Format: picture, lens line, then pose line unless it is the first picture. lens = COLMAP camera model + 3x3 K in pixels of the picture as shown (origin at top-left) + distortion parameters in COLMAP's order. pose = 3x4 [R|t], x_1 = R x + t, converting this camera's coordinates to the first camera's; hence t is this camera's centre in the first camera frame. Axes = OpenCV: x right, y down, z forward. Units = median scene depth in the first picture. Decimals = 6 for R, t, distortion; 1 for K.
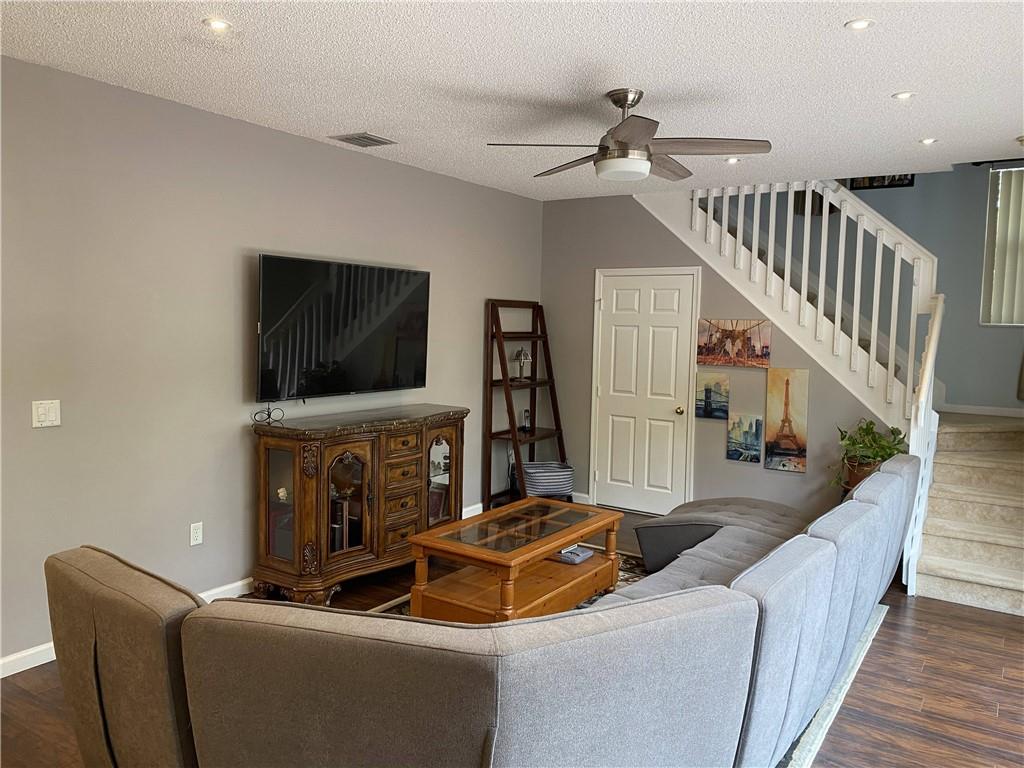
lens RADIAL K [[788.0, 0, 506.8], [0, 788.0, 377.5], [0, 0, 1]] dist [0.016015, -0.005874]
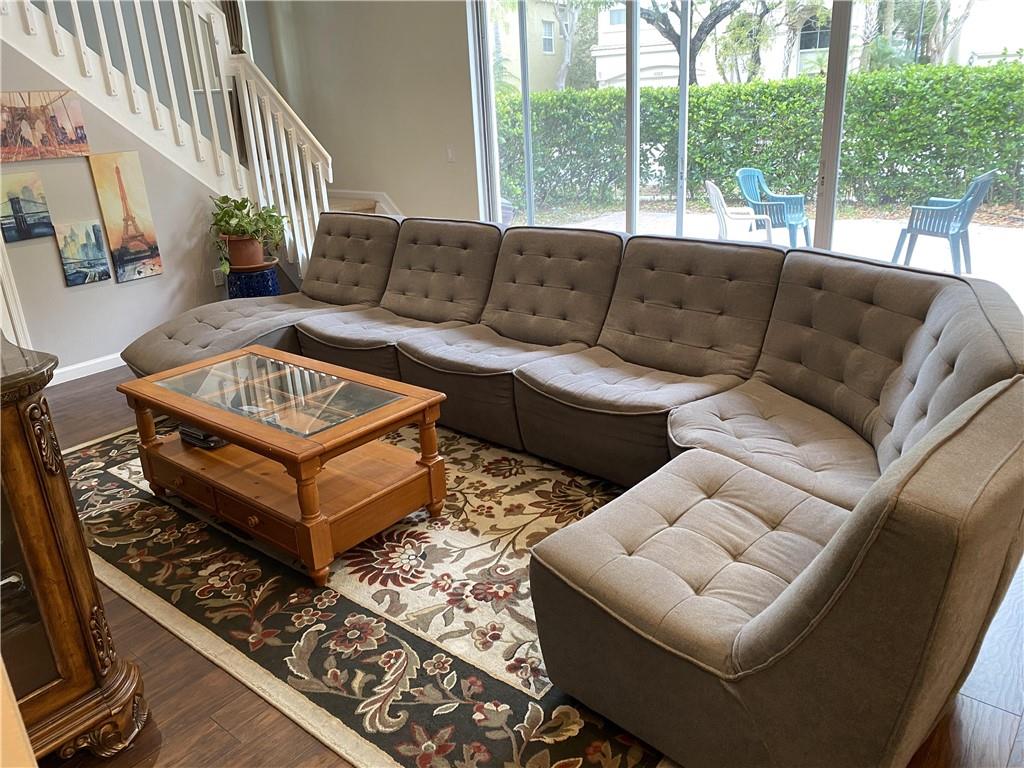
lens RADIAL K [[784.1, 0, 516.6], [0, 784.1, 379.9], [0, 0, 1]] dist [-0.011730, 0.006116]
pose [[0.094273, -0.363297, 0.926891, -0.424455], [0.124406, 0.928039, 0.351094, -0.024922], [-0.987743, 0.082212, 0.132686, 0.503783]]
